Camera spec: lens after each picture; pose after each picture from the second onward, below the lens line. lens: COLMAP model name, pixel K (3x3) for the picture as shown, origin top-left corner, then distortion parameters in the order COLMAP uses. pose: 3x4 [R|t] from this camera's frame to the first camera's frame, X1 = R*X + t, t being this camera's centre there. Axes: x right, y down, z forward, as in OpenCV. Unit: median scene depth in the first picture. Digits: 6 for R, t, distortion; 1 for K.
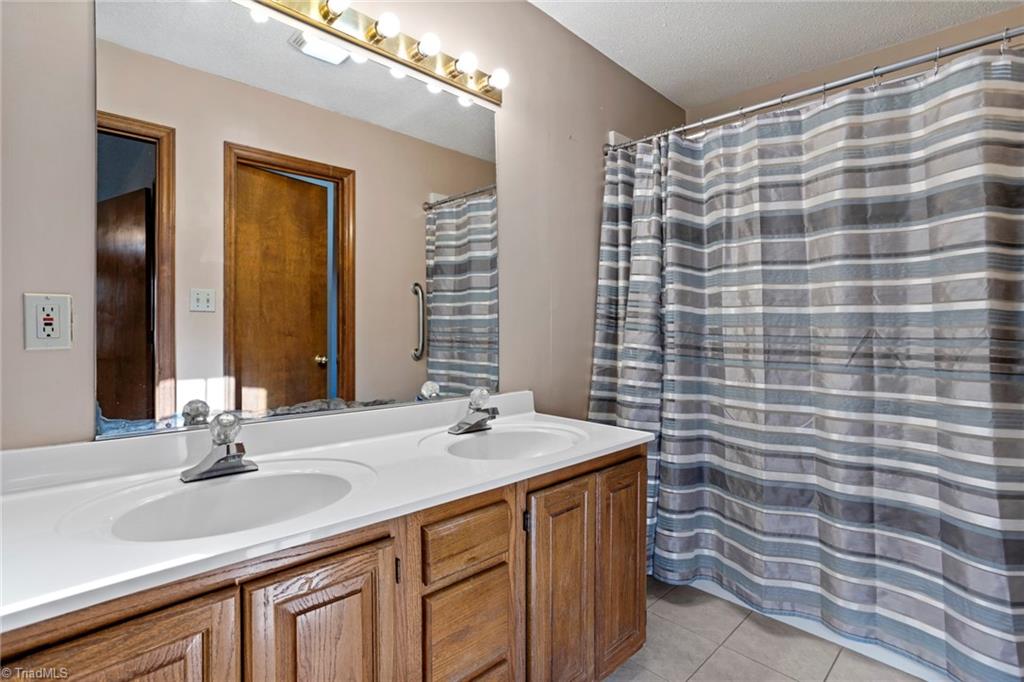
lens RADIAL K [[494.4, 0, 511.9], [0, 494.4, 338.5], [0, 0, 1]] dist [0.000199, 0.000006]
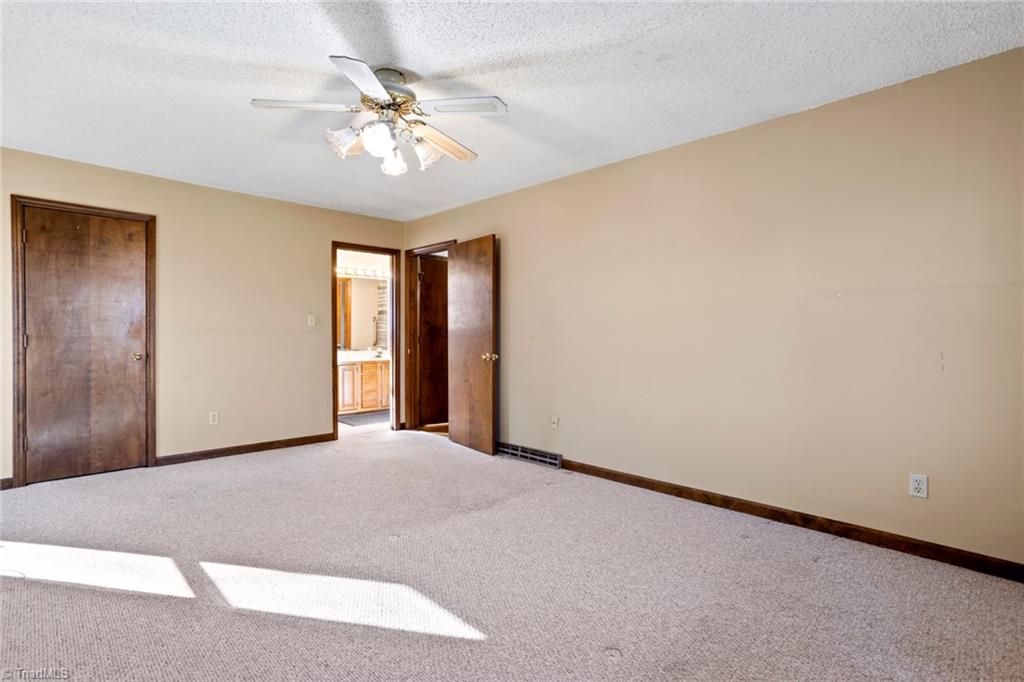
lens RADIAL K [[500.9, 0, 512.1], [0, 500.9, 340.2], [0, 0, 1]] dist [-0.022357, 0.012182]
pose [[0.999990, -0.000475, 0.004375, 0.564609], [0.000518, 0.999951, -0.009842, 0.041761], [-0.004371, 0.009845, 0.999942, -1.778798]]
